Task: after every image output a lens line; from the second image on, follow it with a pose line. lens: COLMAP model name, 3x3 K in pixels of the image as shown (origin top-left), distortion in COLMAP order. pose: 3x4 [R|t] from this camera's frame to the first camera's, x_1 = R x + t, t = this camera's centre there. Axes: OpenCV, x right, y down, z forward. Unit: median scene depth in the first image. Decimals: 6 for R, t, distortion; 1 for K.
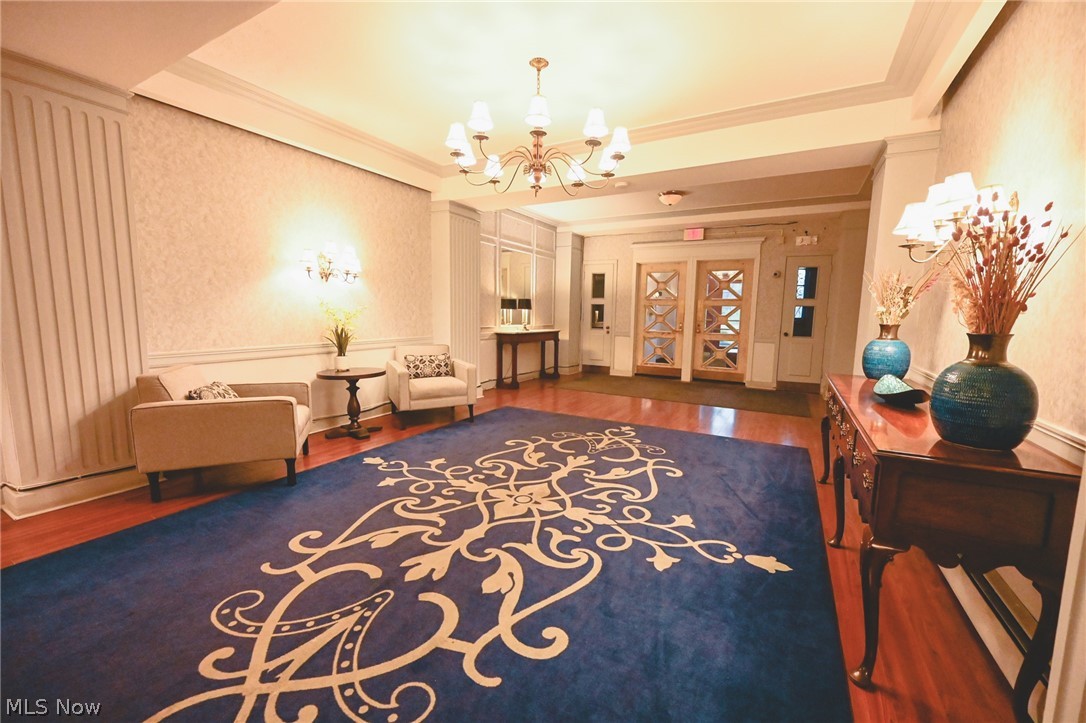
lens RADIAL K [[428.3, 0, 550.9], [0, 428.3, 364.0], [0, 0, 1]] dist [-0.003116, 0.000299]
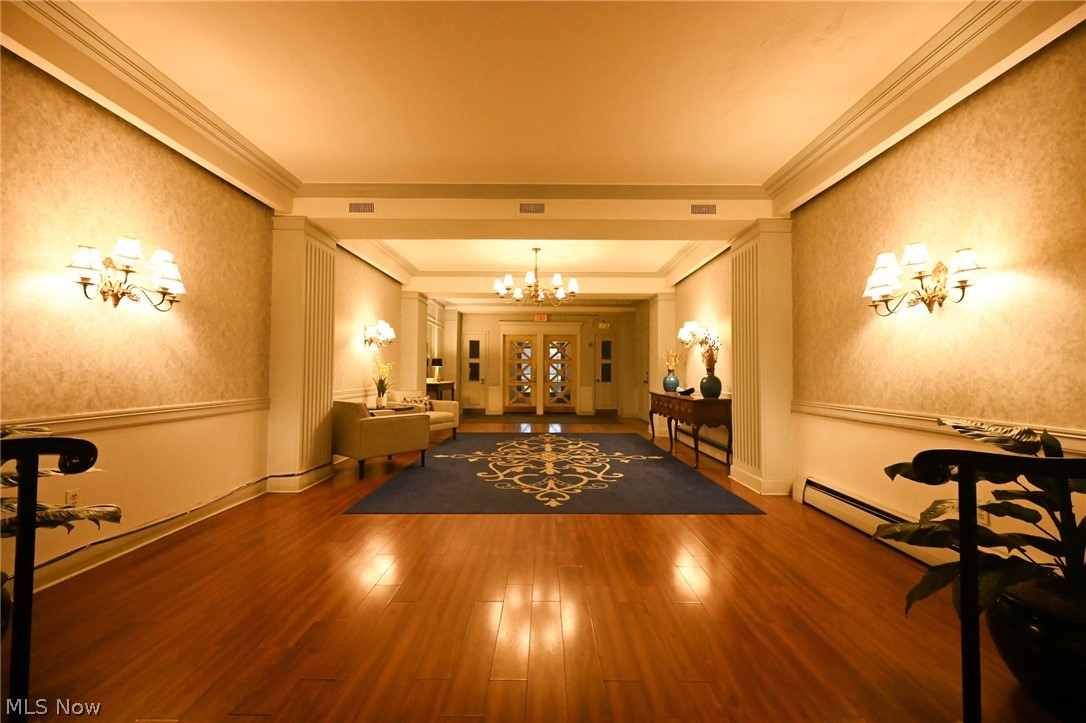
lens RADIAL K [[428.3, 0, 537.0], [0, 428.3, 361.3], [0, 0, 1]] dist [-0.003116, 0.000299]
pose [[0.875313, 0.002179, 0.483552, -0.406080], [0.068020, 0.989492, -0.127588, 0.046351], [-0.478749, 0.144571, 0.865967, -0.294759]]
